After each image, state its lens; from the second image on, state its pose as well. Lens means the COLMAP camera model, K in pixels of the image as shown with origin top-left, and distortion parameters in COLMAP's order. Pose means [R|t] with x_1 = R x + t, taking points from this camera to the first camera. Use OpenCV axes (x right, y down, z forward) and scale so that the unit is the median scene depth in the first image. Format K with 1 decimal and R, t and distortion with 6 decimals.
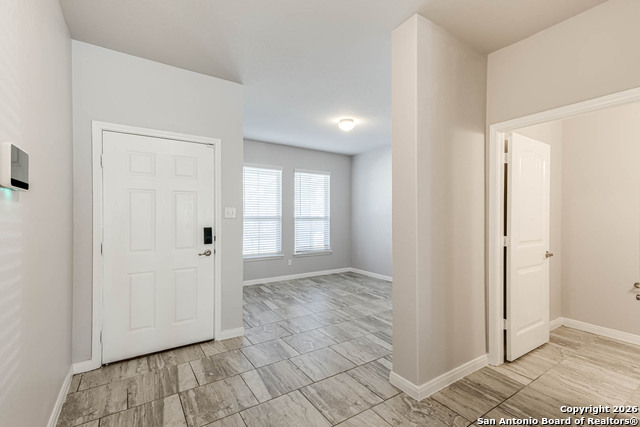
lens RADIAL K [[282.7, 0, 319.0], [0, 282.7, 216.7], [0, 0, 1]] dist [0.034152, 0.000714]
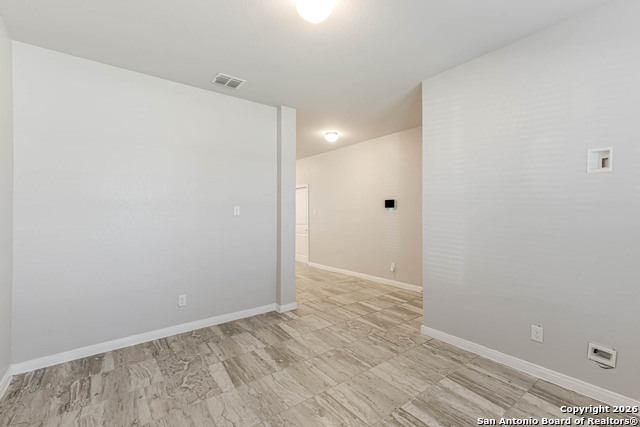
lens RADIAL K [[282.7, 0, 319.0], [0, 282.7, 216.7], [0, 0, 1]] dist [0.034152, 0.000714]
pose [[-0.997441, -0.006423, -0.071209, 0.178703], [-0.007530, 0.999855, 0.015290, -0.008170], [0.071101, 0.015787, -0.997344, 2.059171]]
